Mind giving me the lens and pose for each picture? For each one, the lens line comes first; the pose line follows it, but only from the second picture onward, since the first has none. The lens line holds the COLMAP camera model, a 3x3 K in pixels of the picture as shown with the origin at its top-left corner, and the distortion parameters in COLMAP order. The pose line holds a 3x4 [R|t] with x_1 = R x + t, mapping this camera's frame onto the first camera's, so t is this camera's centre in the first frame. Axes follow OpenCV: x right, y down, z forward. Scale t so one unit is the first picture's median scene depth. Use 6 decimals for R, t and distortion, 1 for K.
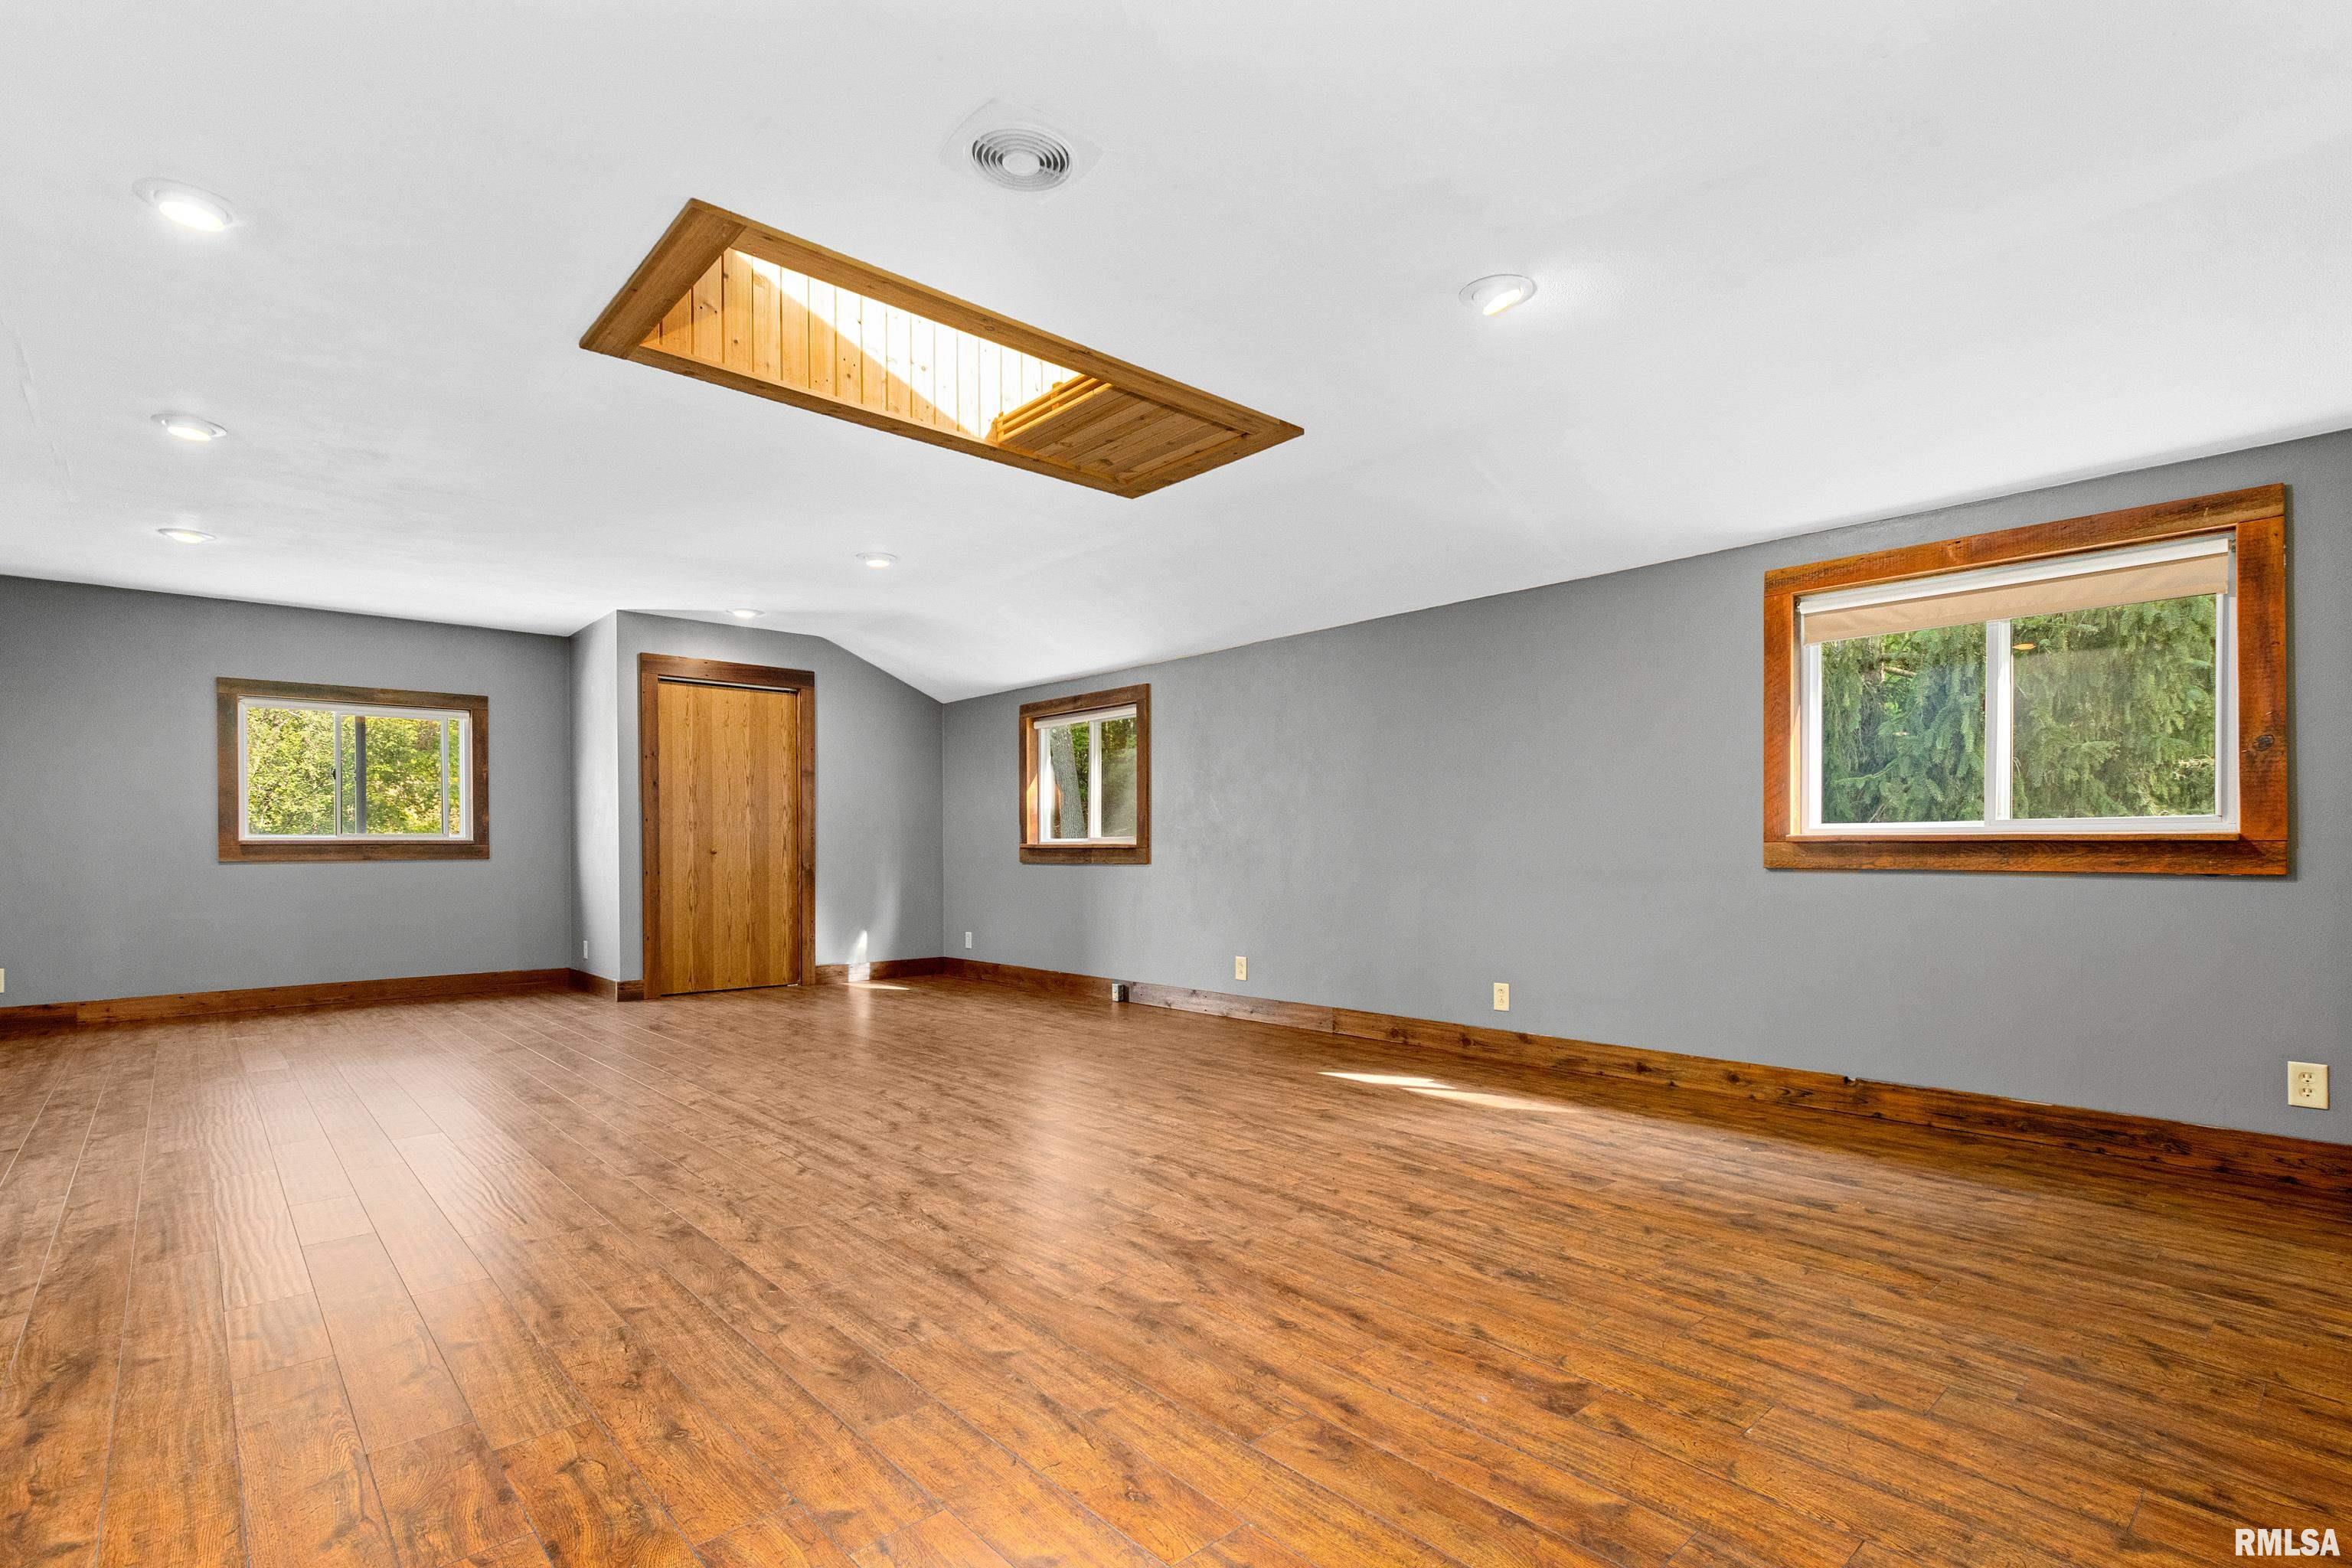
lens RADIAL K [[1099.2, 0, 1188.7], [0, 1099.2, 858.7], [0, 0, 1]] dist [0.006457, 0.001392]
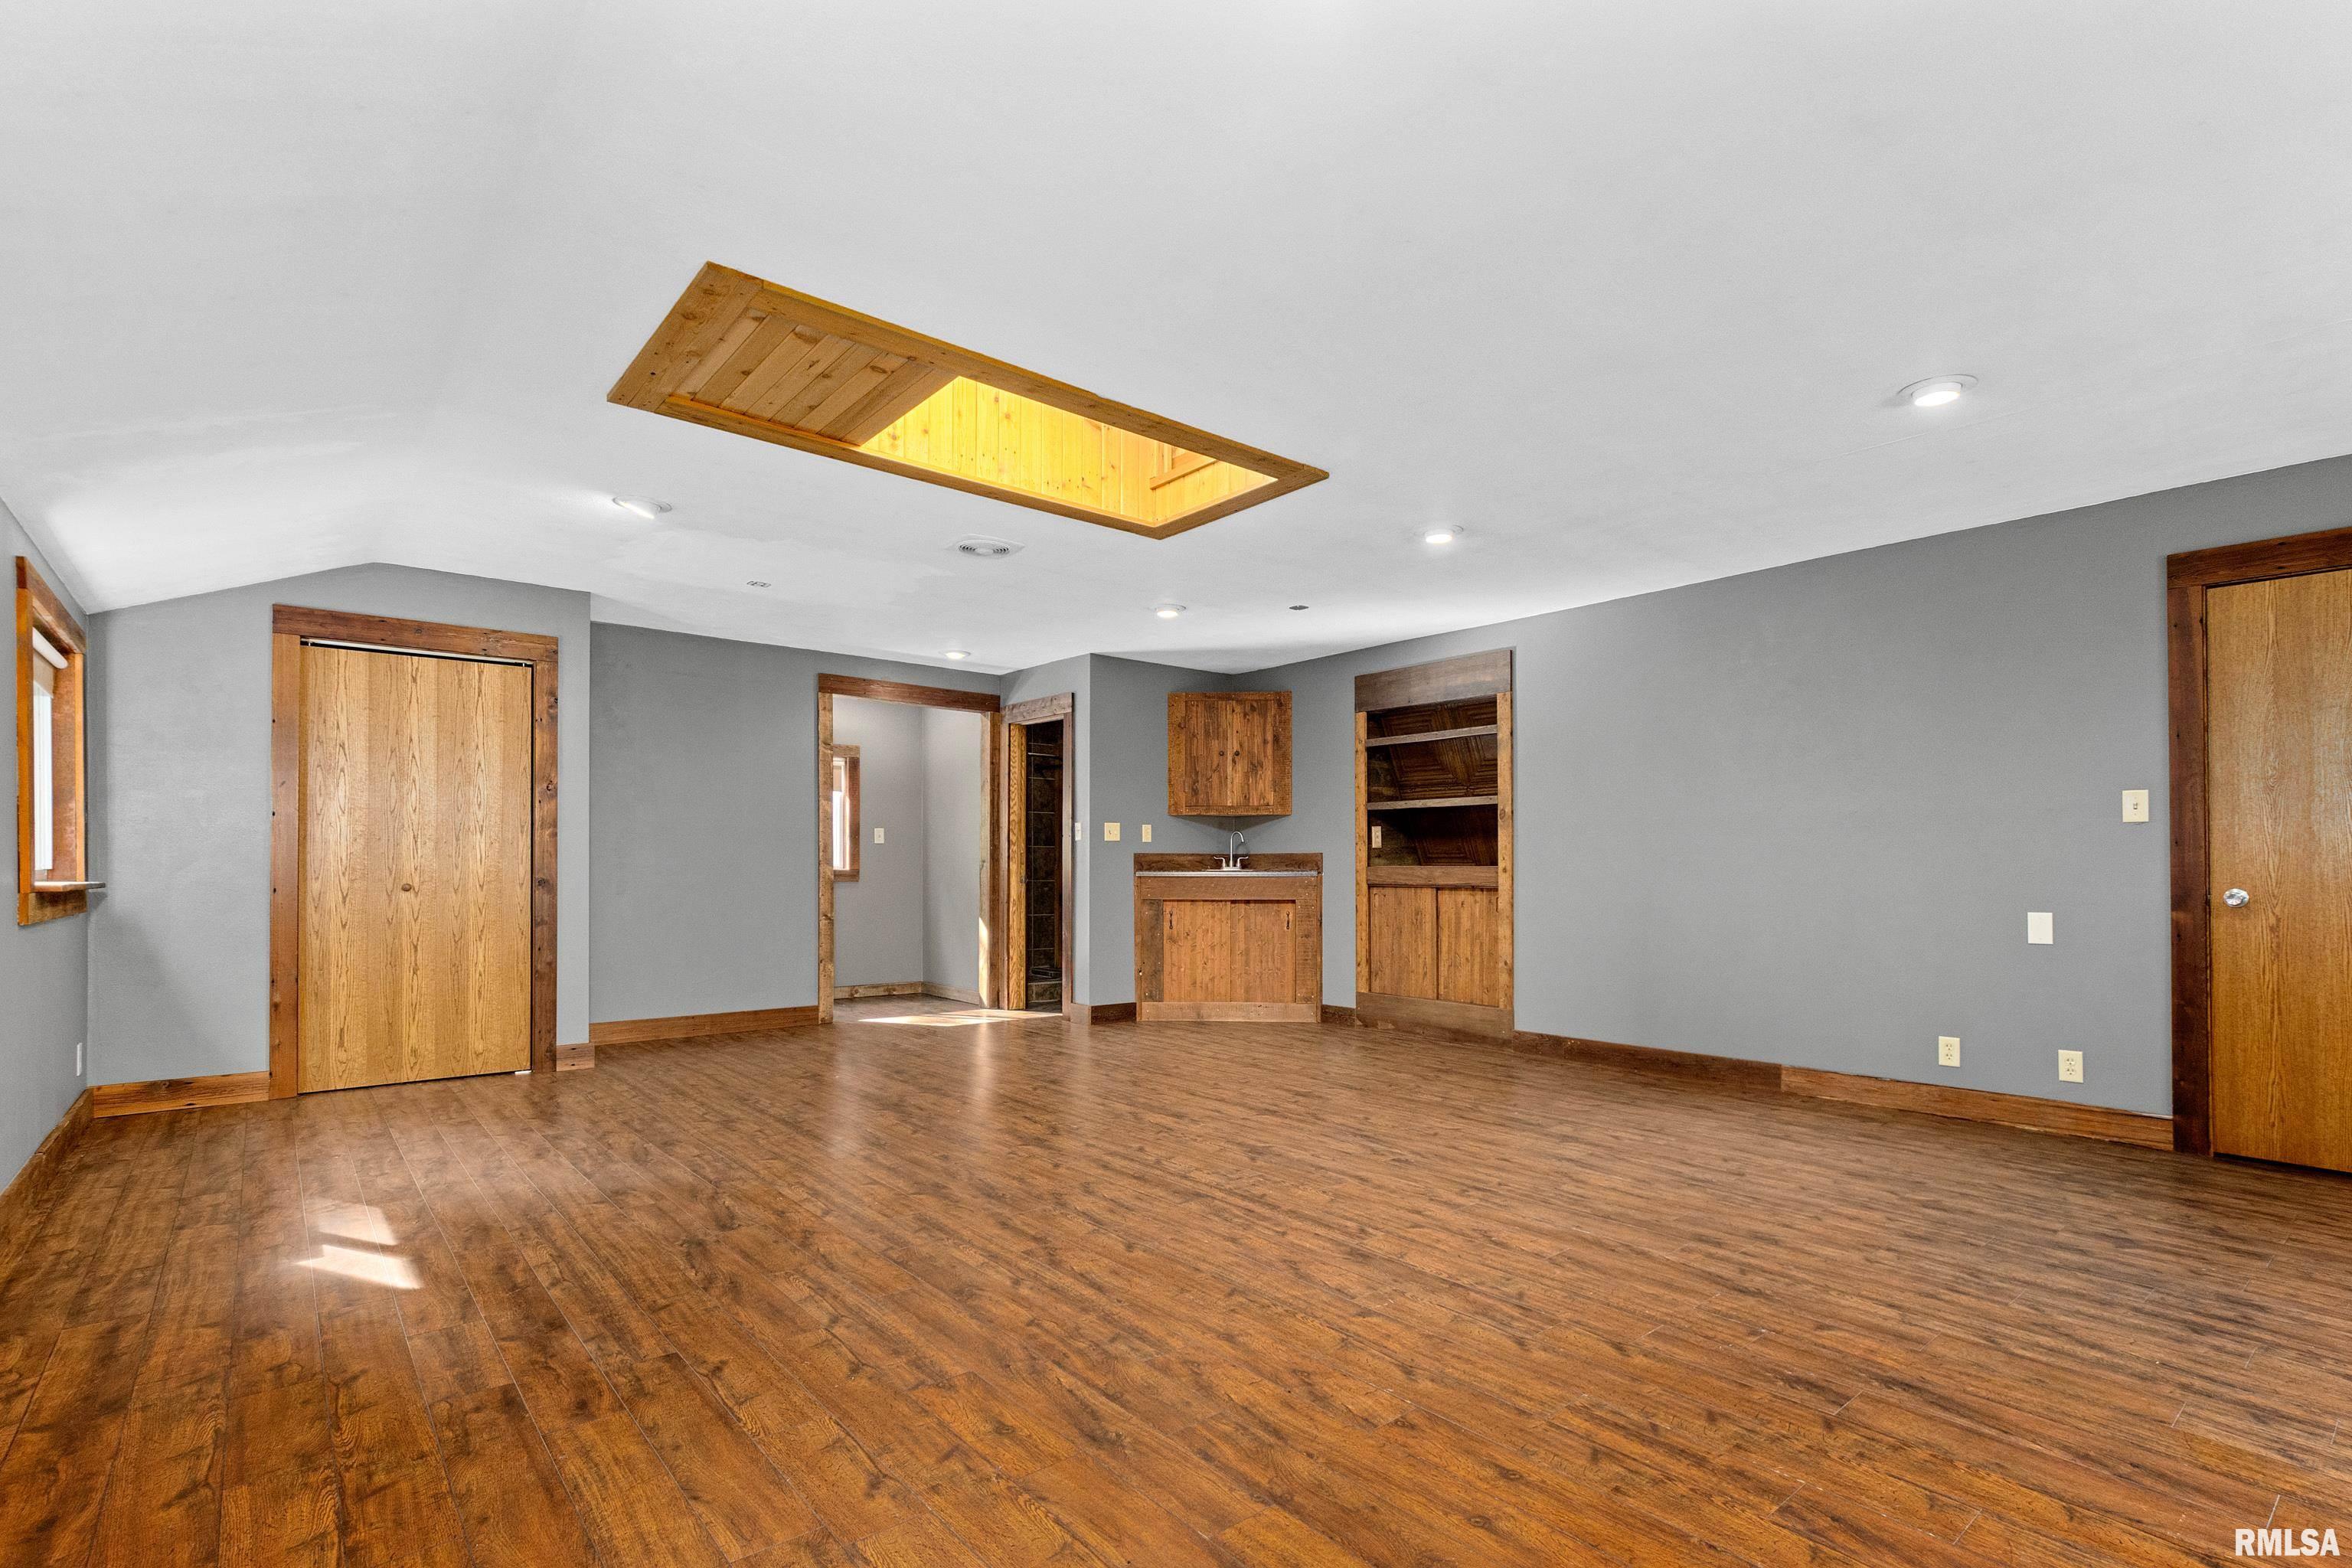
lens RADIAL K [[1099.2, 0, 1188.7], [0, 1099.2, 858.7], [0, 0, 1]] dist [0.006457, 0.001392]
pose [[-0.999081, 0.002018, 0.042808, -0.390107], [0.001962, 0.999997, -0.001348, -0.040113], [-0.042811, -0.001263, -0.999082, 1.915660]]
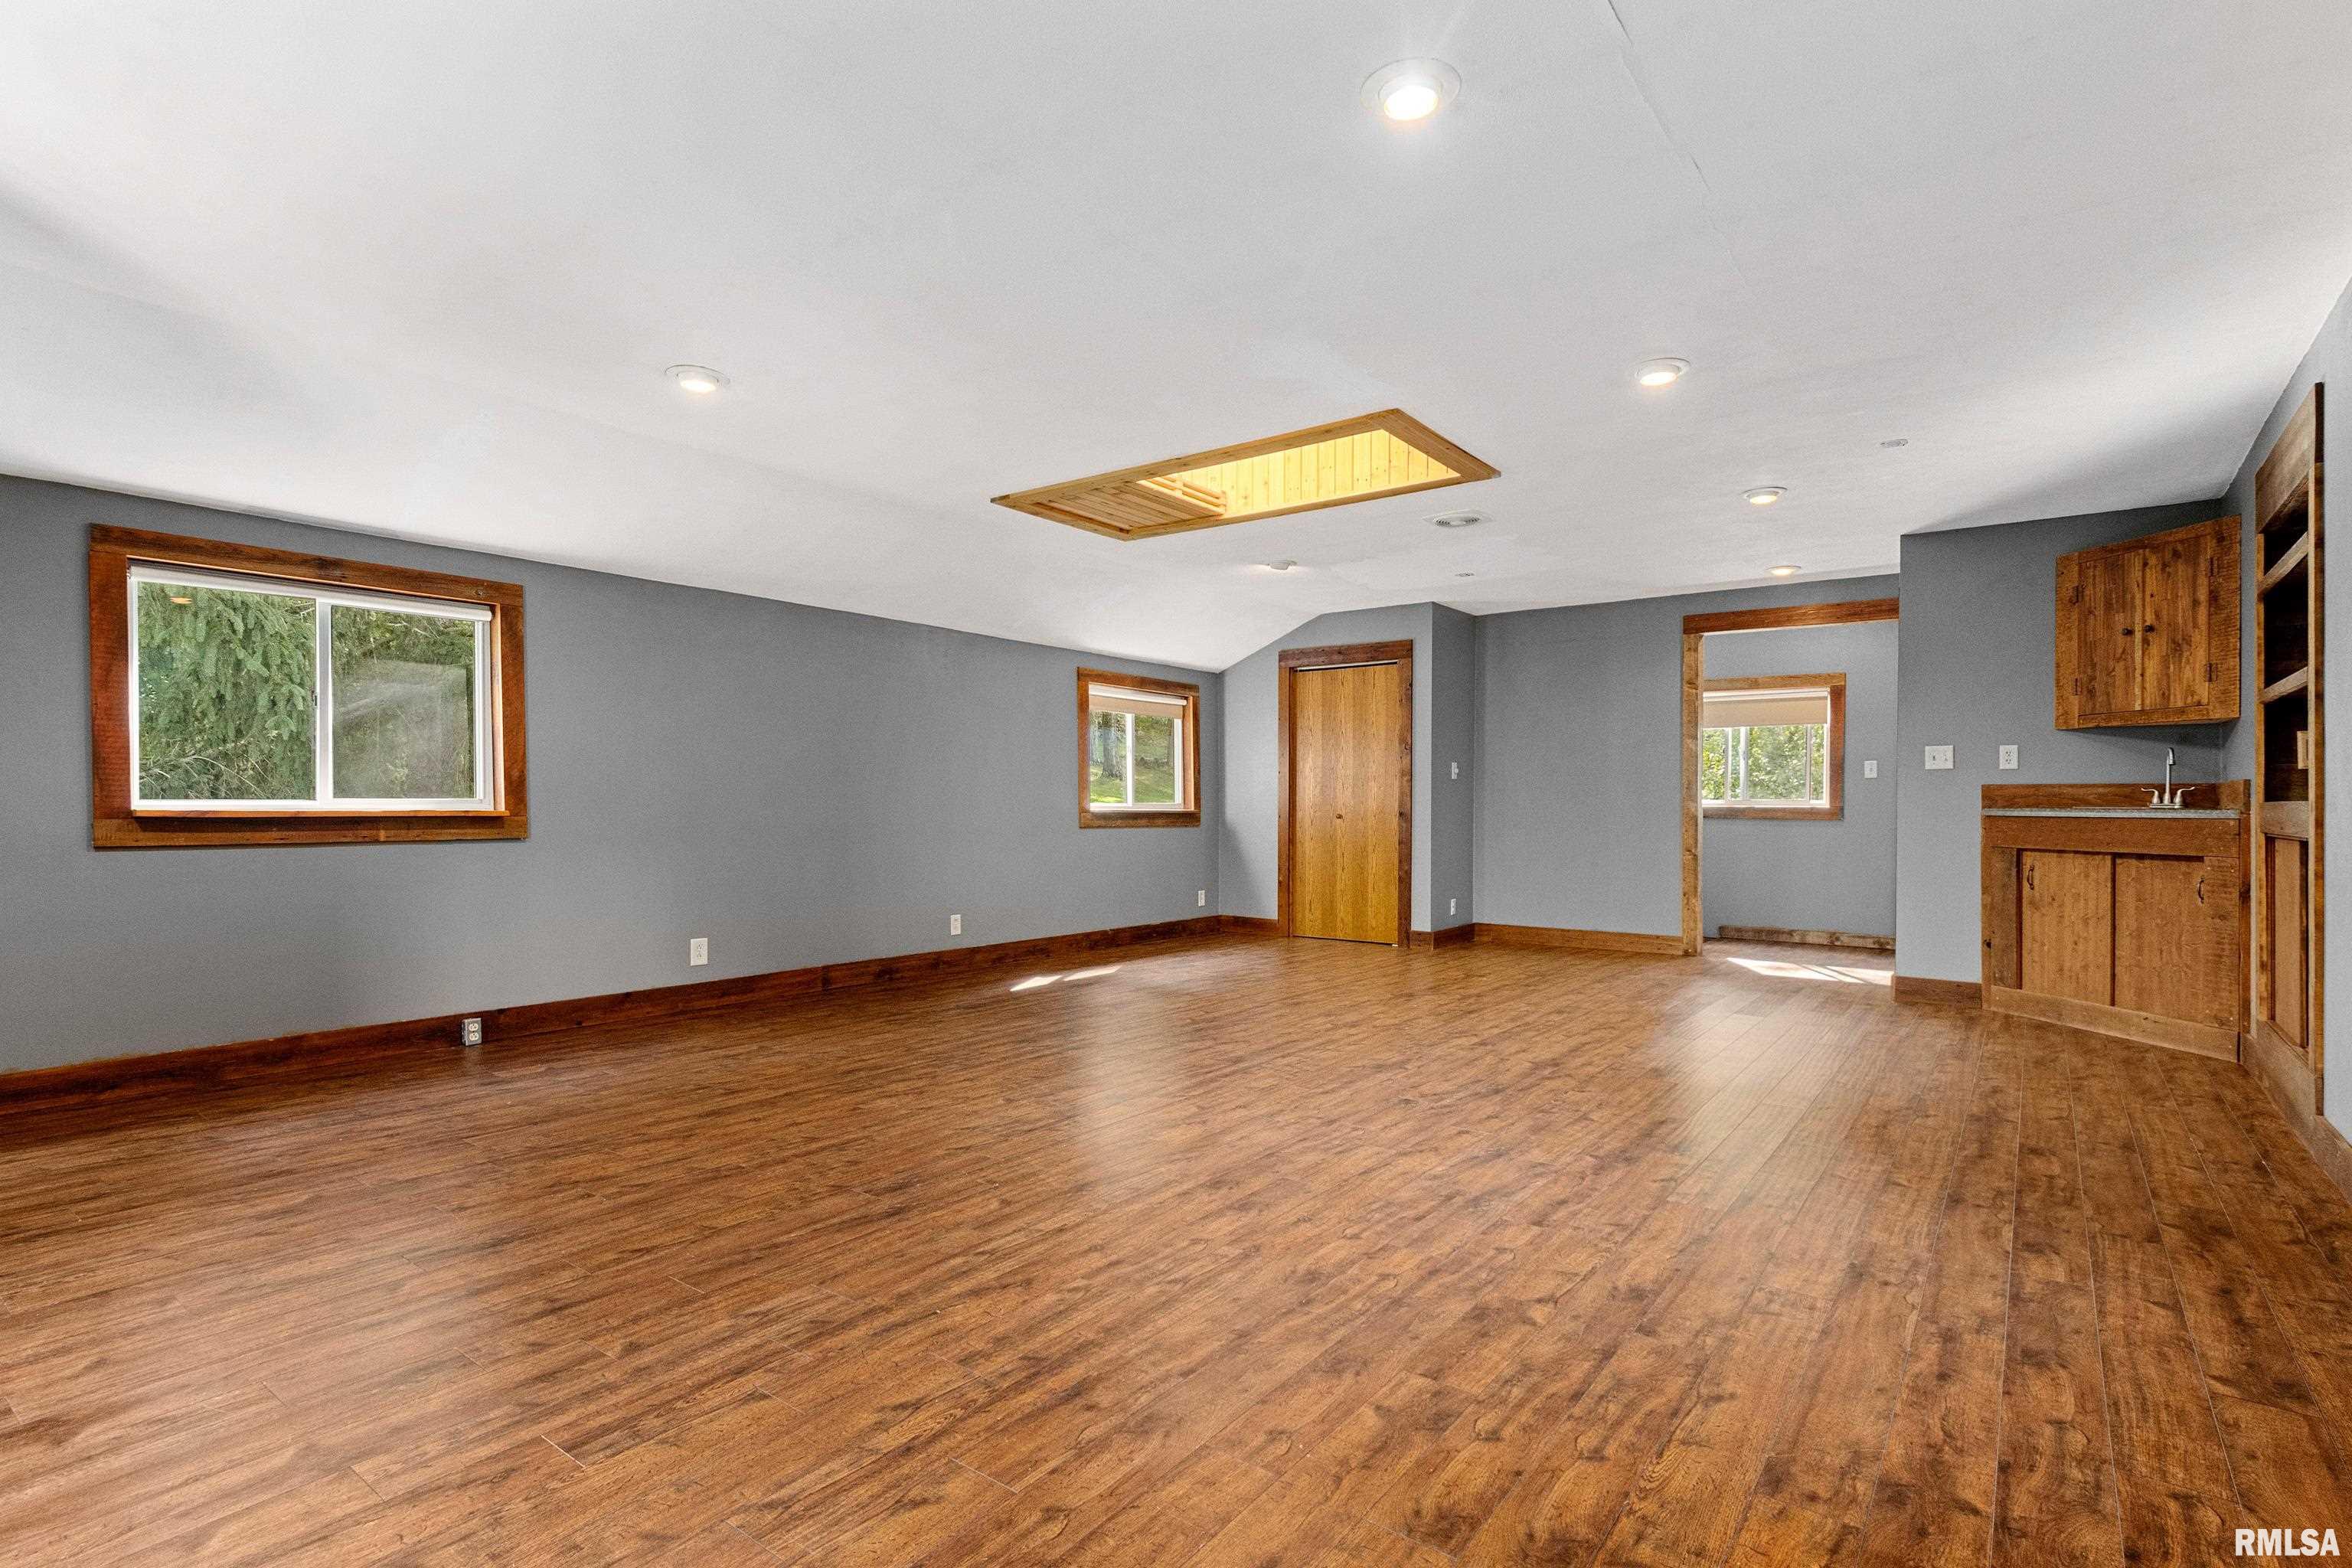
lens RADIAL K [[1132.0, 0, 1212.5], [0, 1132.0, 810.7], [0, 0, 1]] dist [0.001458, -0.000229]
pose [[-0.198311, -0.002507, 0.980136, -1.509834], [0.002793, 0.999991, 0.003122, -0.025735], [-0.980135, 0.003356, -0.198302, 1.256334]]
